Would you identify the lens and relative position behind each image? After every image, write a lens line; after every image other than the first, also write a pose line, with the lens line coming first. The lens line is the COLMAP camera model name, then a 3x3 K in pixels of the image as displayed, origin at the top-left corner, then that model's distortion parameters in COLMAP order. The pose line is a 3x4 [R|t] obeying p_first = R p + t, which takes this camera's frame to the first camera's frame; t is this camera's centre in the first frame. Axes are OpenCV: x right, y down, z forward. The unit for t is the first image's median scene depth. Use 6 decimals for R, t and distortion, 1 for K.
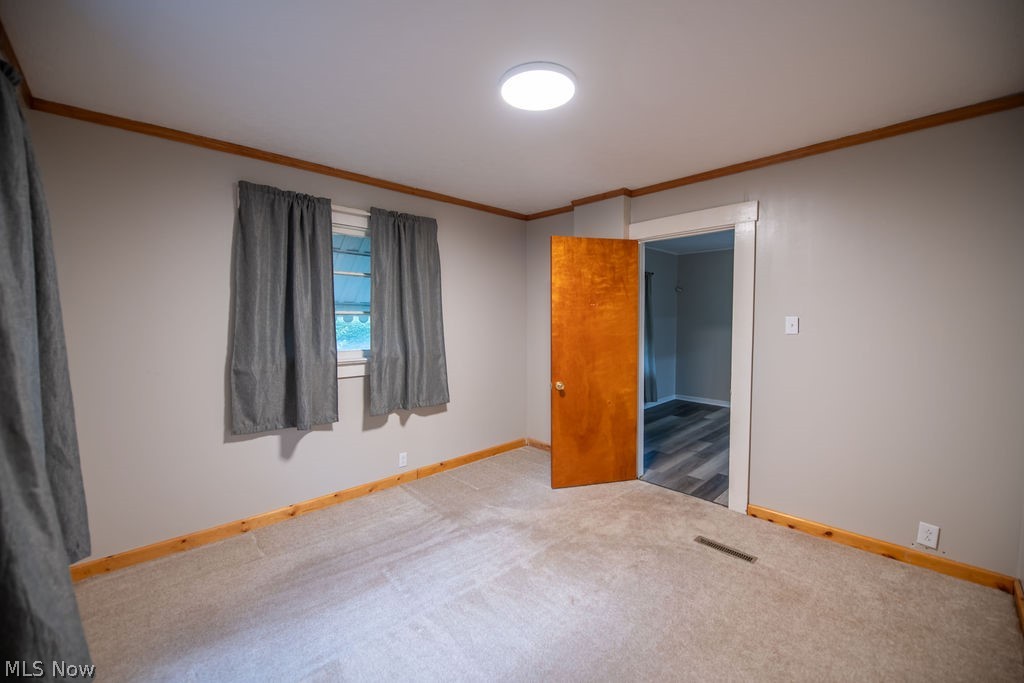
lens RADIAL K [[404.7, 0, 512.3], [0, 404.7, 337.2], [0, 0, 1]] dist [-0.017145, -0.000413]
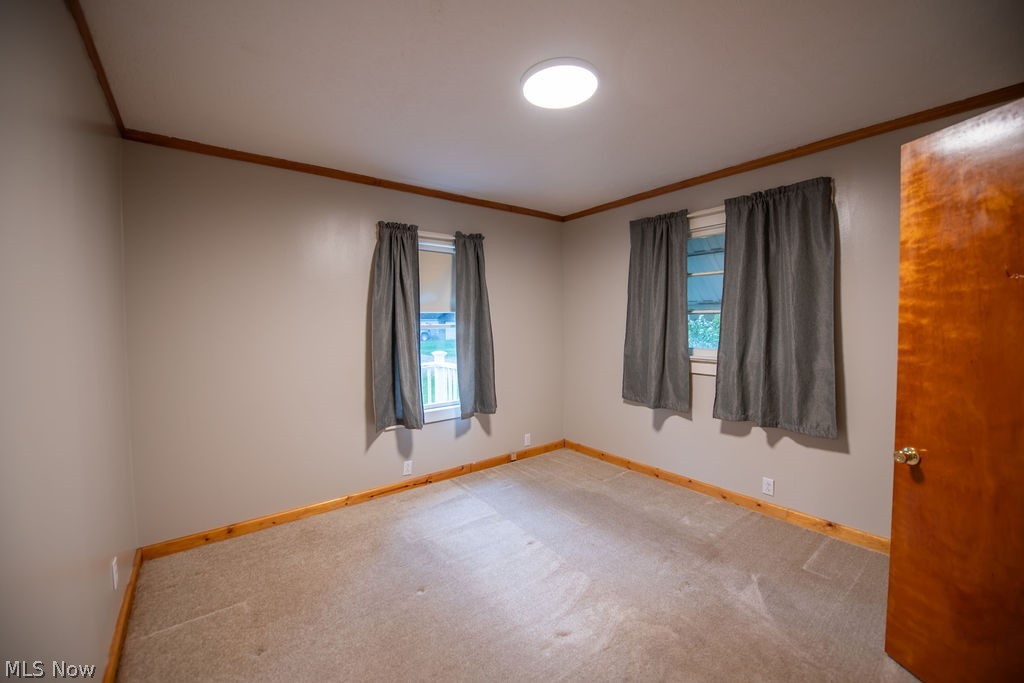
lens RADIAL K [[404.7, 0, 512.1], [0, 404.7, 336.1], [0, 0, 1]] dist [-0.017145, -0.000413]
pose [[-0.101714, 0.038867, -0.994054, 0.653753], [-0.032019, 0.998591, 0.042321, -0.026038], [0.994298, 0.036134, -0.100327, 0.604534]]
